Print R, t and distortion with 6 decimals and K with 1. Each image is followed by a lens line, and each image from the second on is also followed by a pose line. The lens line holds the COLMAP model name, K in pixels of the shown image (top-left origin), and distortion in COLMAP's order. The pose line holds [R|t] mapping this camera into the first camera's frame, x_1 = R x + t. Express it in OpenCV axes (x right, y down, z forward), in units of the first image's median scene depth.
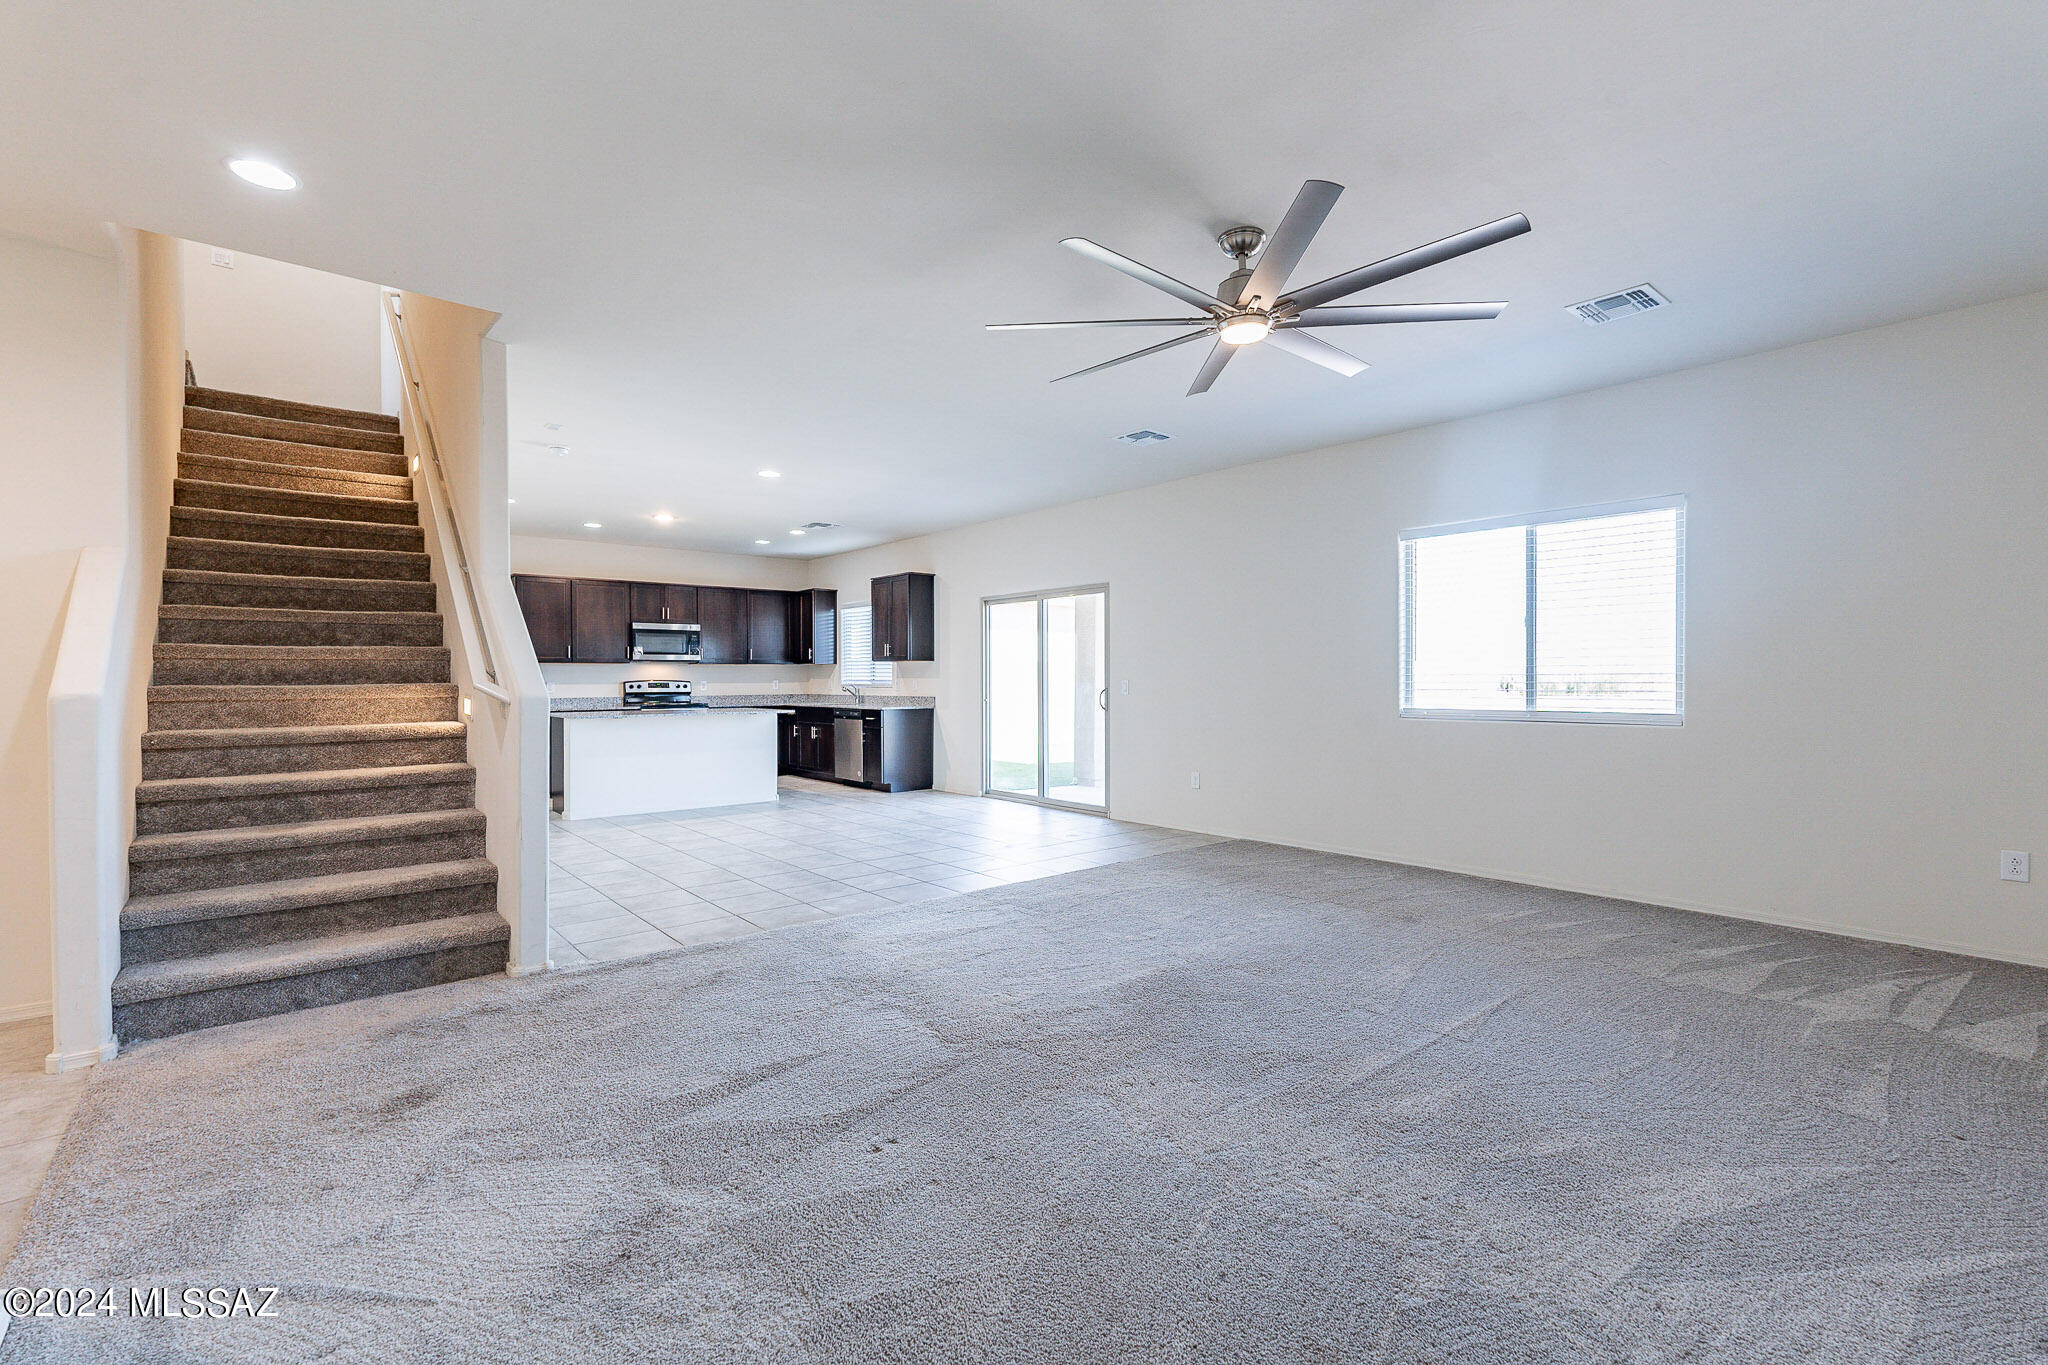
lens RADIAL K [[897.9, 0, 1031.2], [0, 897.9, 665.8], [0, 0, 1]] dist [-0.002228, -0.000391]
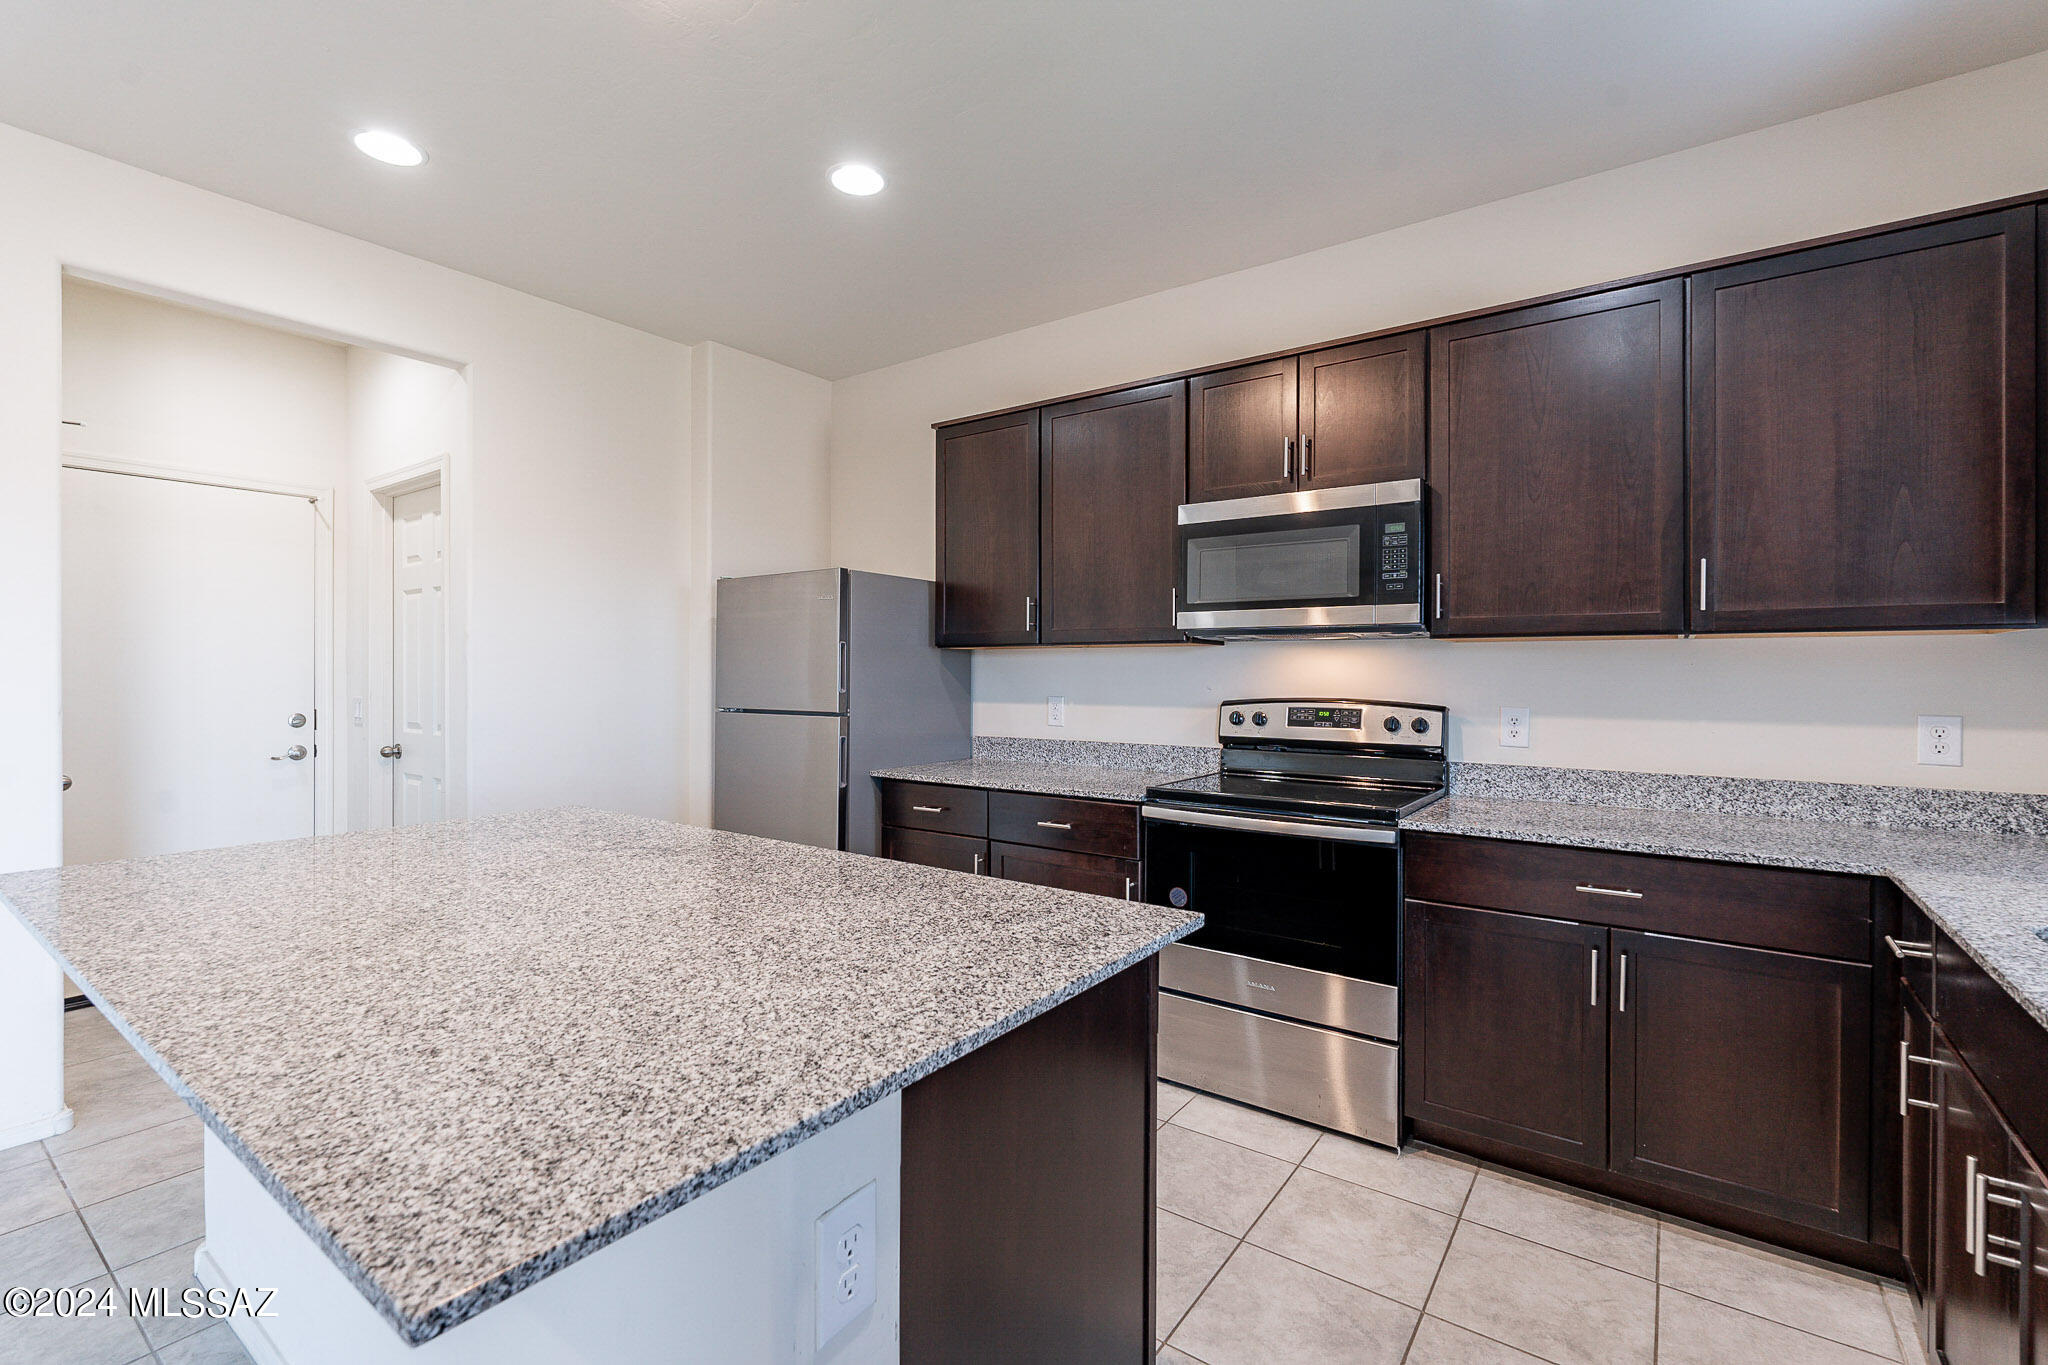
lens RADIAL K [[897.9, 0, 1024.6], [0, 897.9, 671.4], [0, 0, 1]] dist [-0.002228, -0.000391]
pose [[0.238749, 0.005208, -0.971067, -0.287490], [0.008850, 0.999932, 0.007539, 0.007013], [0.971041, -0.010394, 0.238686, 1.518975]]
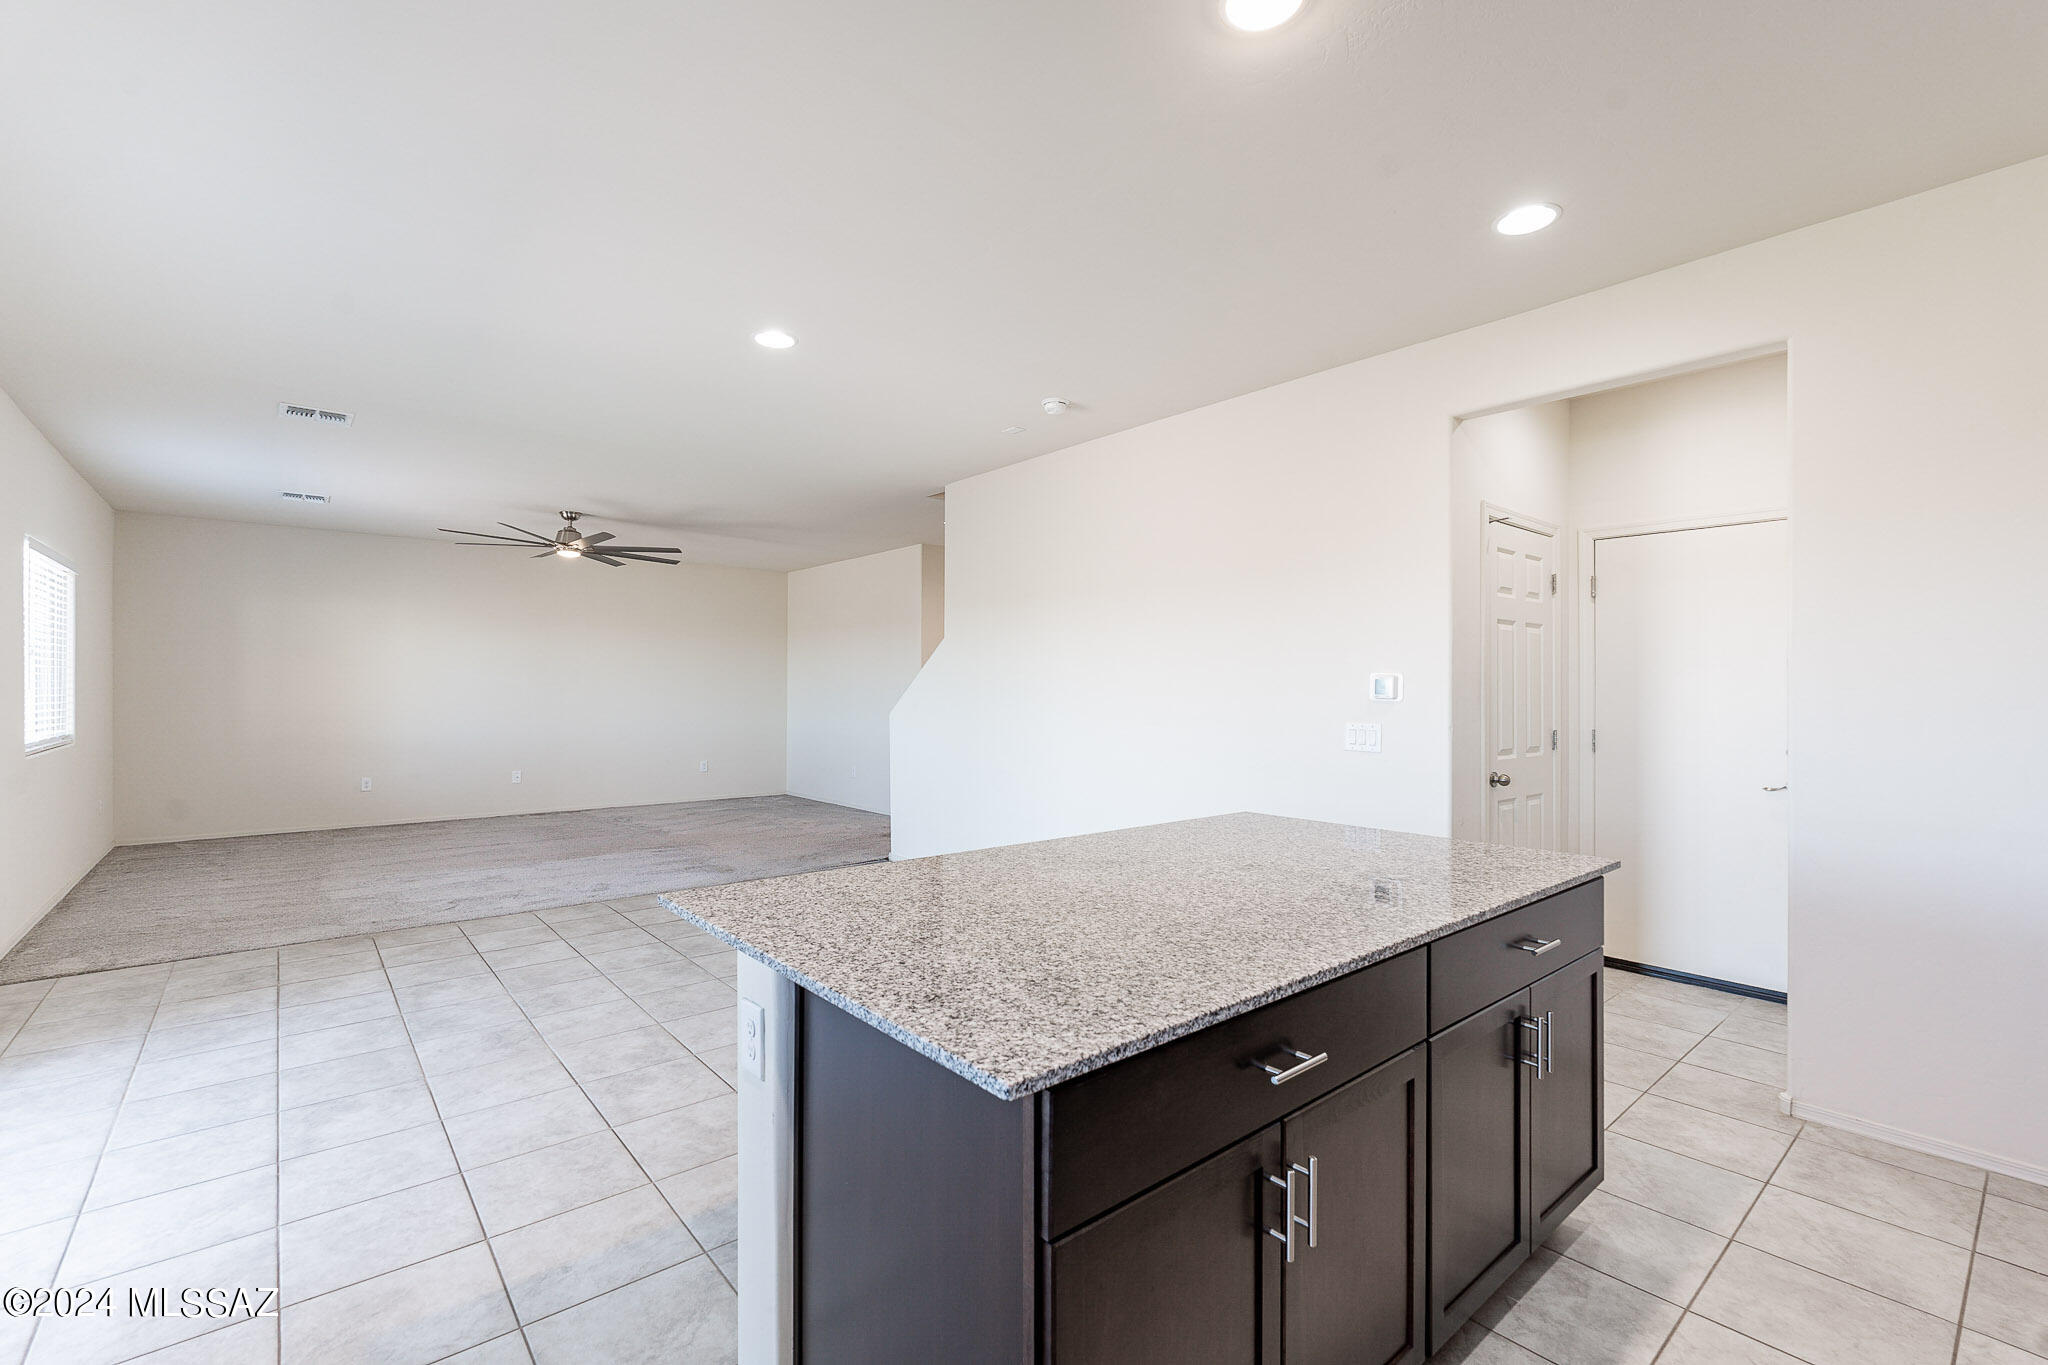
lens RADIAL K [[897.9, 0, 1026.0], [0, 897.9, 688.8], [0, 0, 1]] dist [-0.002228, -0.000391]
pose [[-0.999974, 0.000236, 0.007238, -0.521456], [0.000133, 0.999898, -0.014291, 0.006628], [-0.007241, -0.014290, -0.999872, 1.791067]]
